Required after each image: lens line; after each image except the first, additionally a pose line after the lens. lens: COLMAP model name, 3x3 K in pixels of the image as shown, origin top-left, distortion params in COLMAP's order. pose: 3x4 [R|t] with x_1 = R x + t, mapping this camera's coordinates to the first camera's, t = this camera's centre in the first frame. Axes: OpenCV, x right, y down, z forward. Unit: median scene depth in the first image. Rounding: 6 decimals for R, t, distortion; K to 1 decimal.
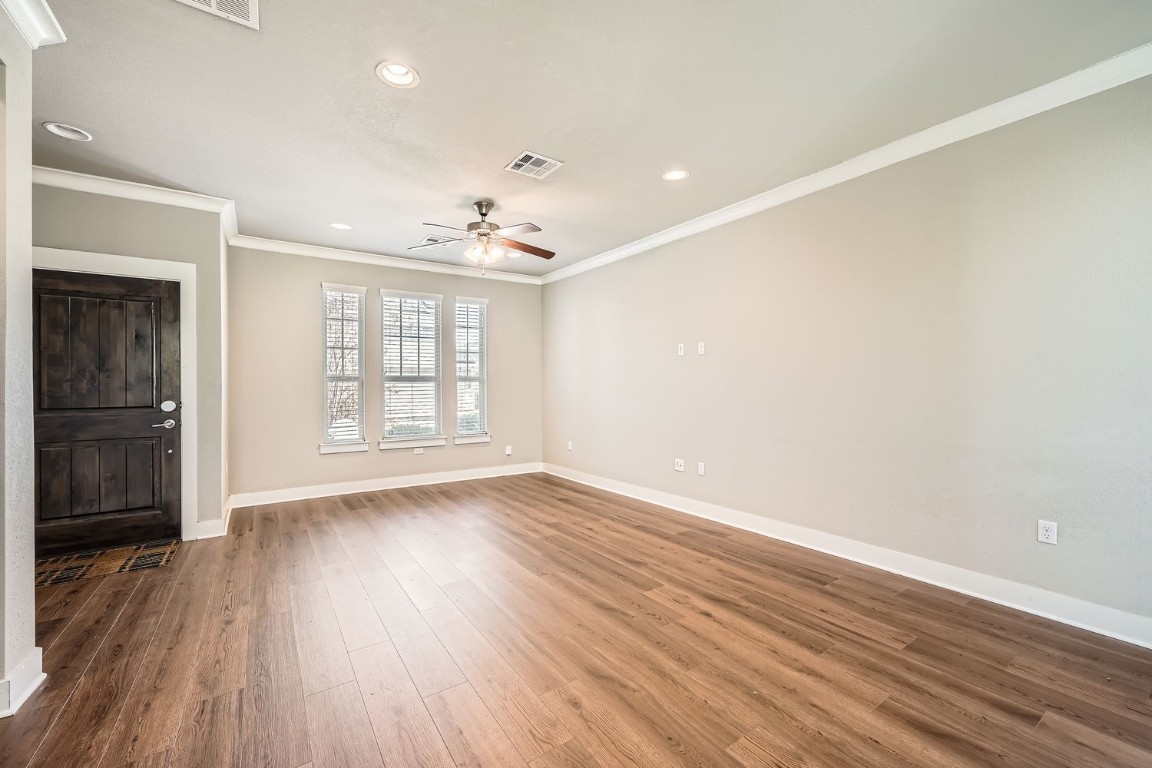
lens RADIAL K [[462.9, 0, 574.4], [0, 462.9, 385.3], [0, 0, 1]] dist [-0.024995, 0.001011]
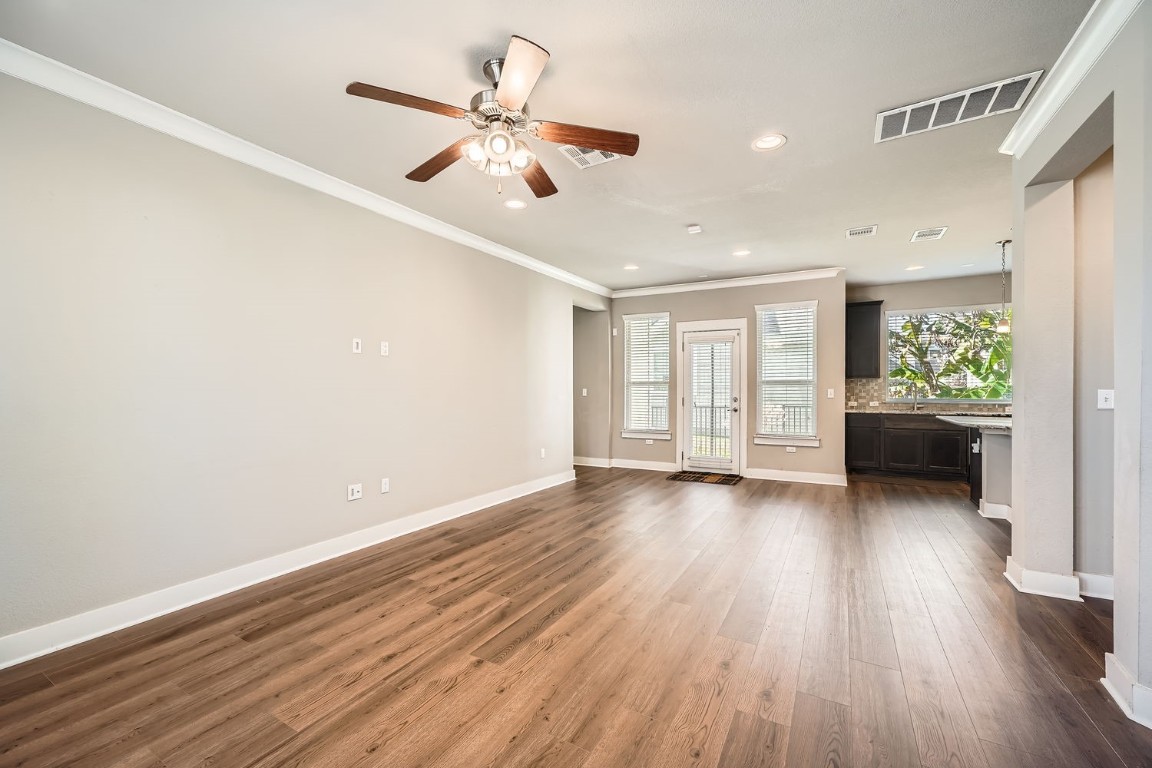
lens RADIAL K [[462.9, 0, 578.8], [0, 462.9, 388.3], [0, 0, 1]] dist [-0.024995, 0.001011]
pose [[-0.419231, 0.005836, 0.907861, -0.747846], [0.004543, 0.999980, -0.004330, 0.001453], [-0.907868, 0.002309, -0.419249, 1.142747]]
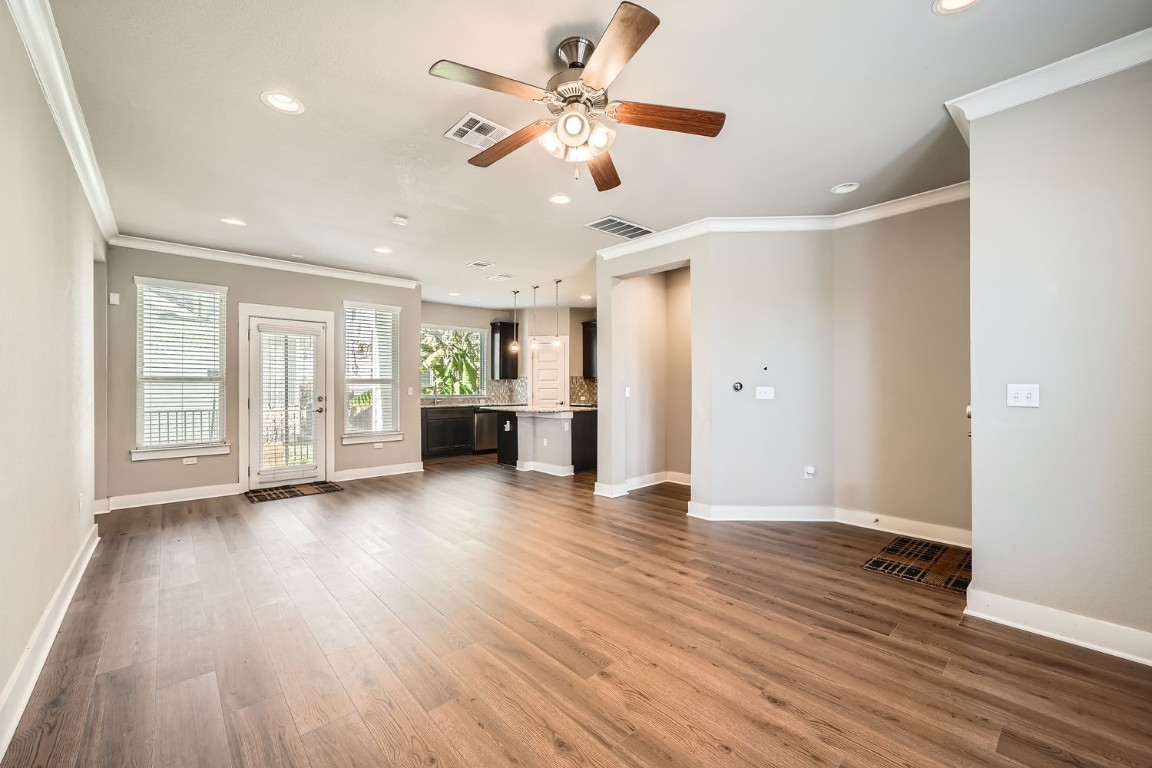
lens RADIAL K [[462.9, 0, 569.6], [0, 462.9, 383.9], [0, 0, 1]] dist [-0.024995, 0.001011]
pose [[-0.993212, 0.003600, -0.116260, -0.122141], [0.004099, 0.999983, -0.004054, -0.002290], [0.116243, -0.004504, -0.993211, 1.524388]]
